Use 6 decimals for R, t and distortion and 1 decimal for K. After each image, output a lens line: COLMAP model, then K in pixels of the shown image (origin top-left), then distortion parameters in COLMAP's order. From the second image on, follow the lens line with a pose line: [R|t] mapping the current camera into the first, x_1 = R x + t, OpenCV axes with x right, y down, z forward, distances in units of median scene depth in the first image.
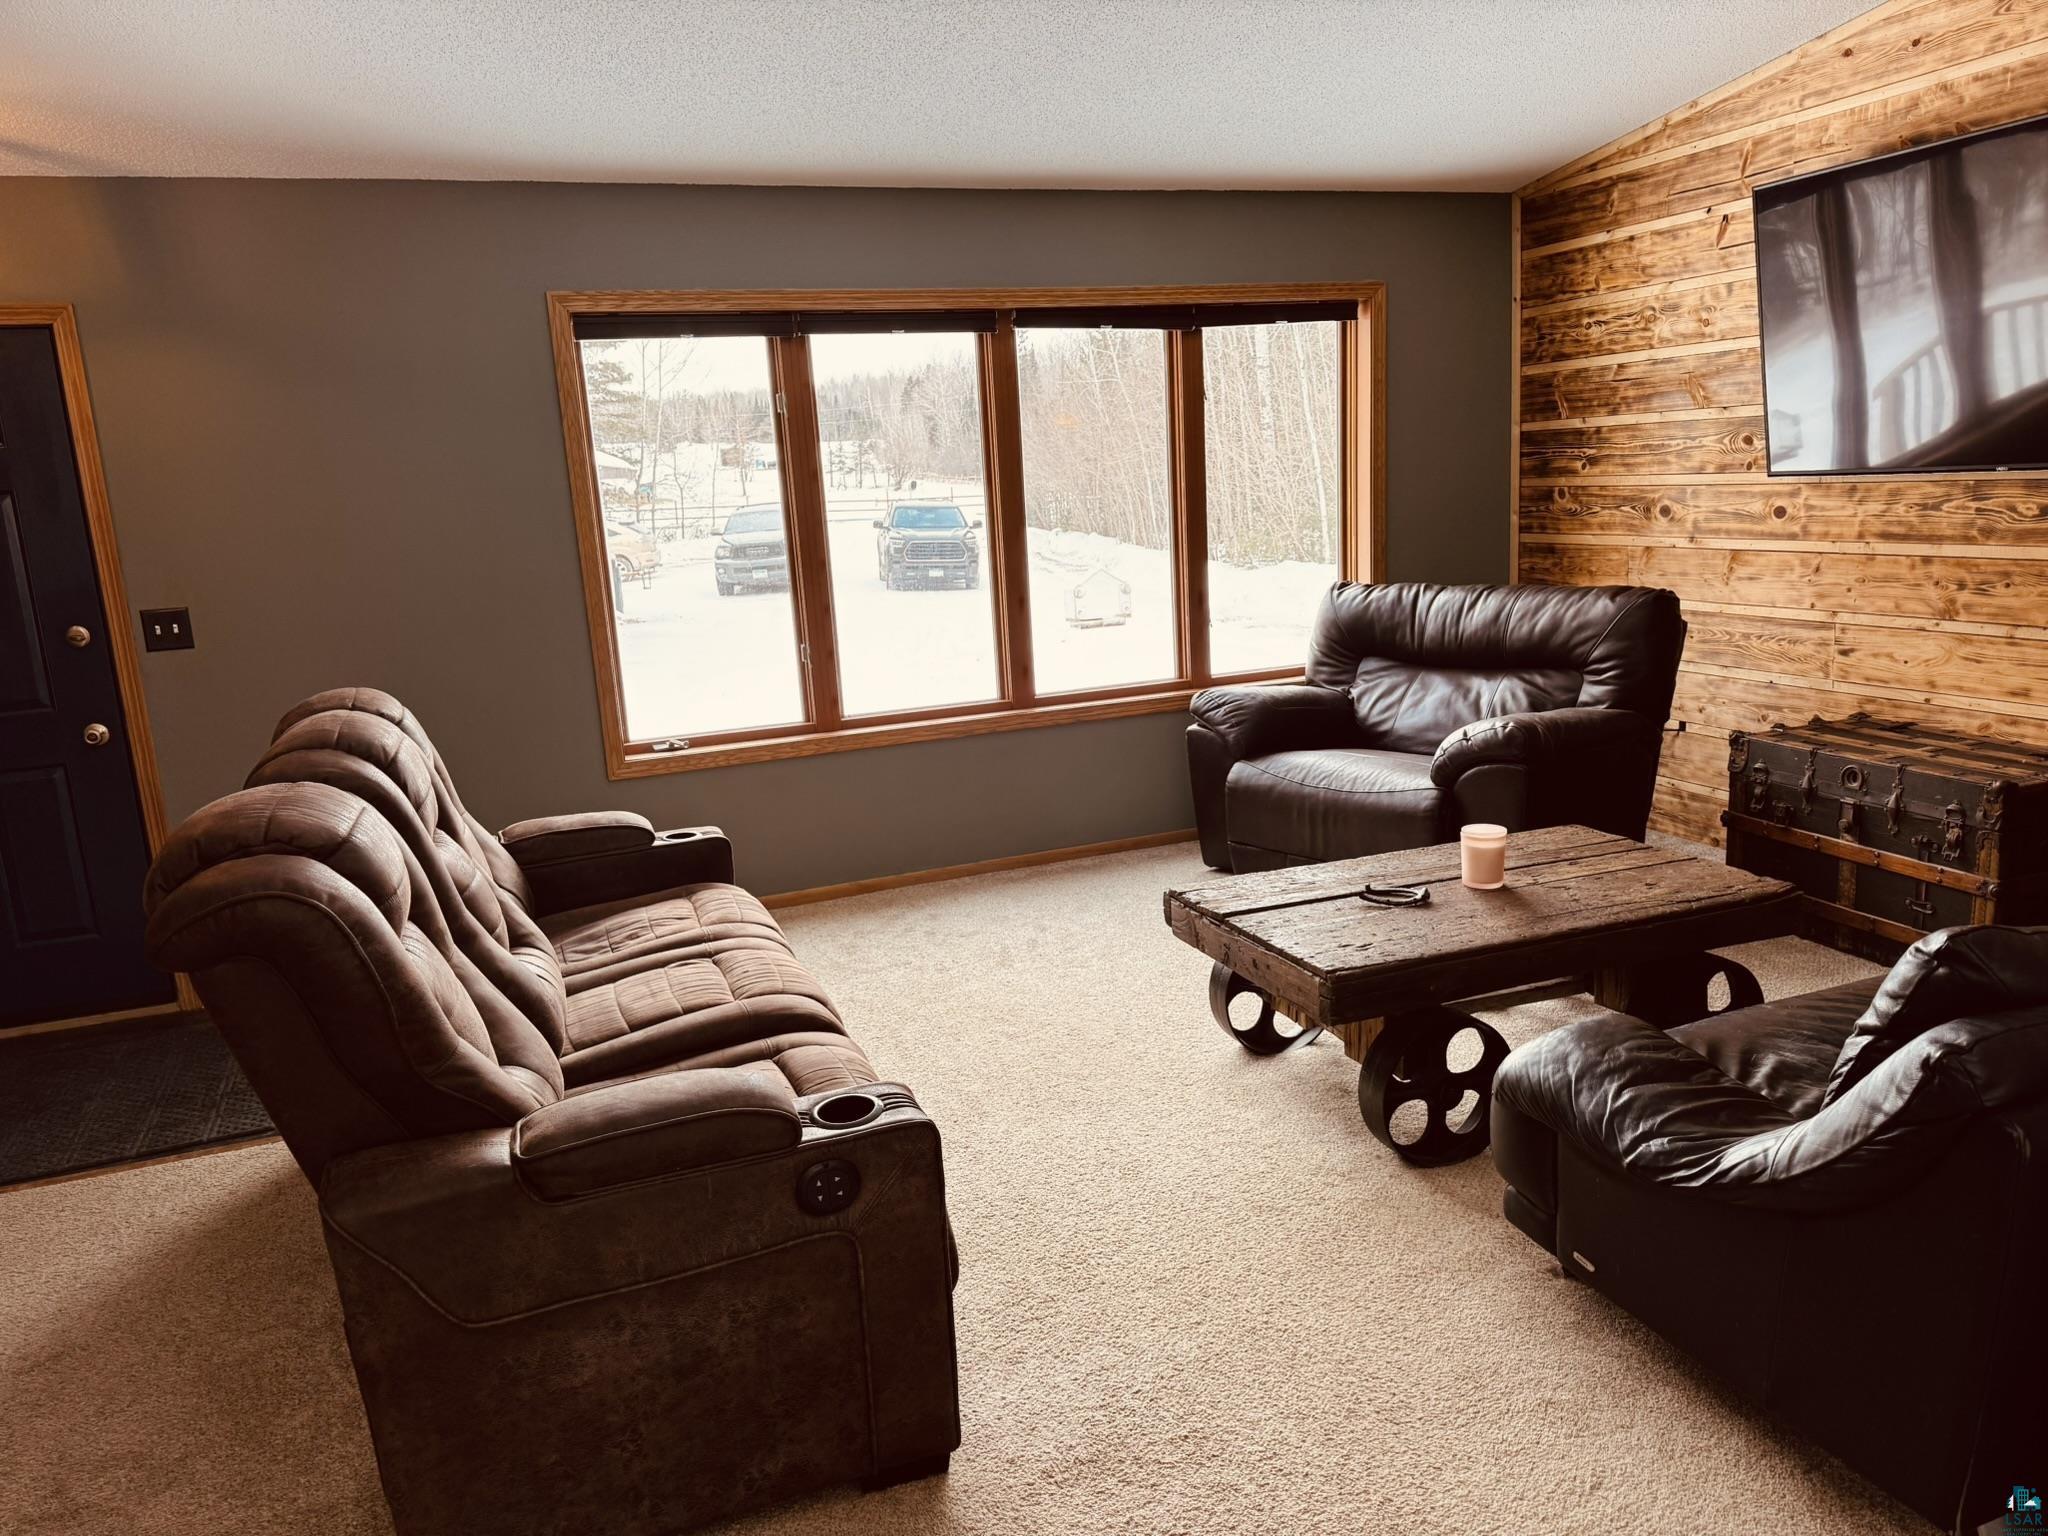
lens RADIAL K [[1437.4, 0, 1023.9], [0, 1437.4, 778.3], [0, 0, 1]] dist [0.001644, 0.000670]
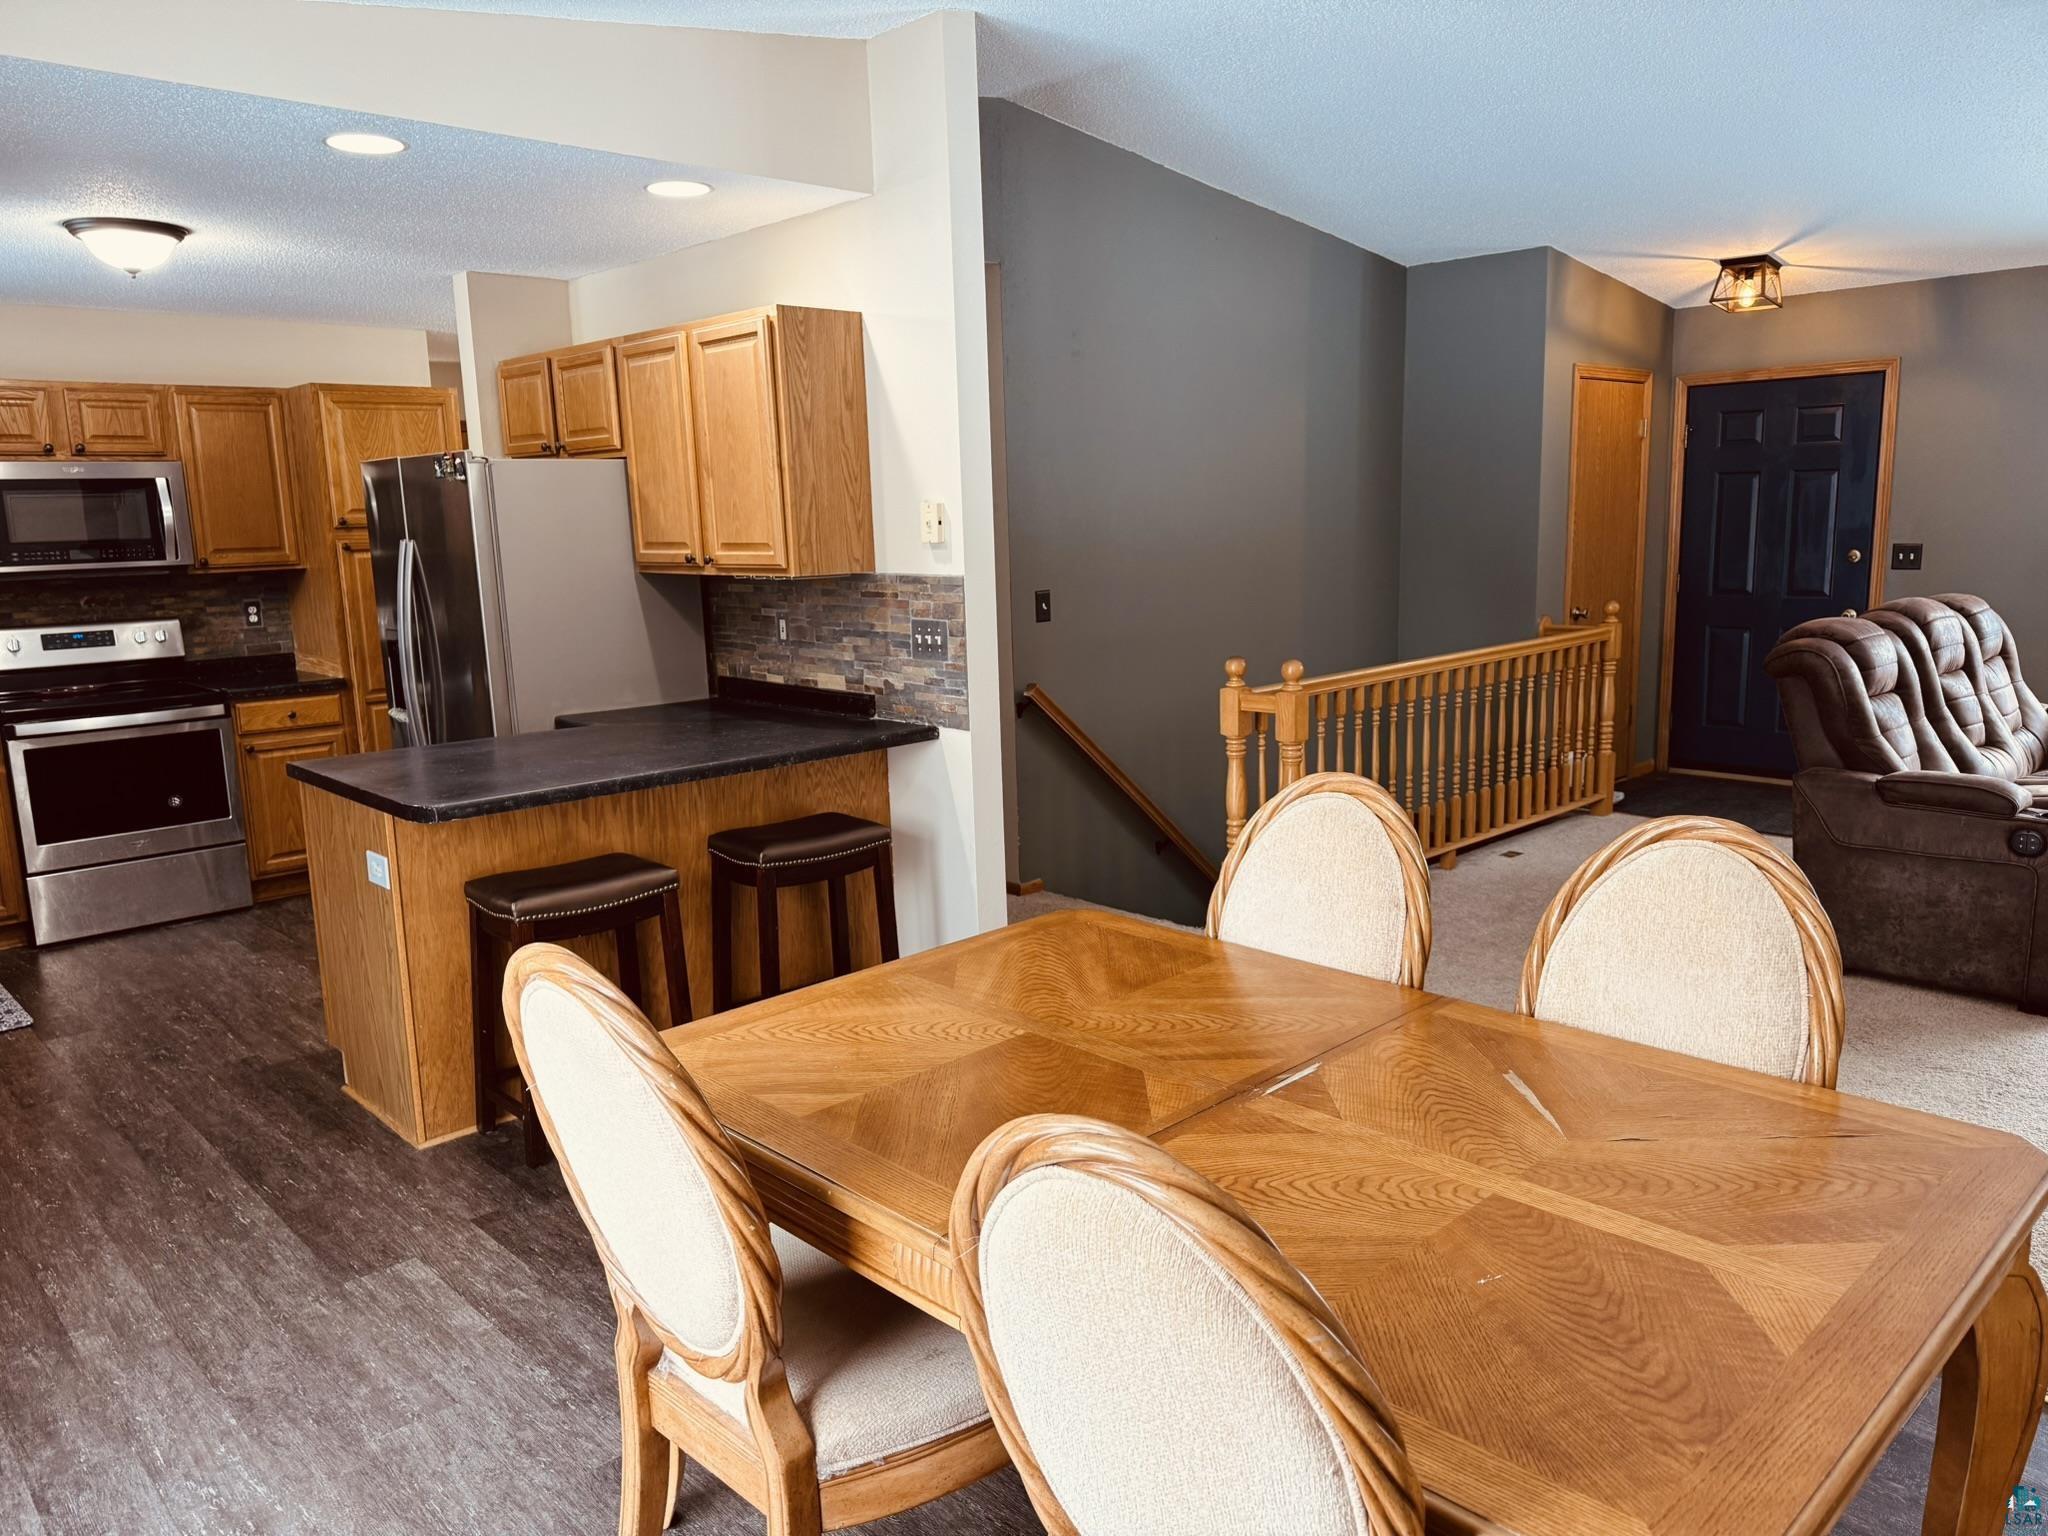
lens RADIAL K [[1437.4, 0, 1023.9], [0, 1437.4, 778.3], [0, 0, 1]] dist [0.001644, 0.000670]
pose [[0.380978, 0.215004, -0.899238, 1.032770], [-0.177671, 0.971485, 0.157005, 0.117281], [0.907353, 0.099953, 0.408314, -1.028152]]
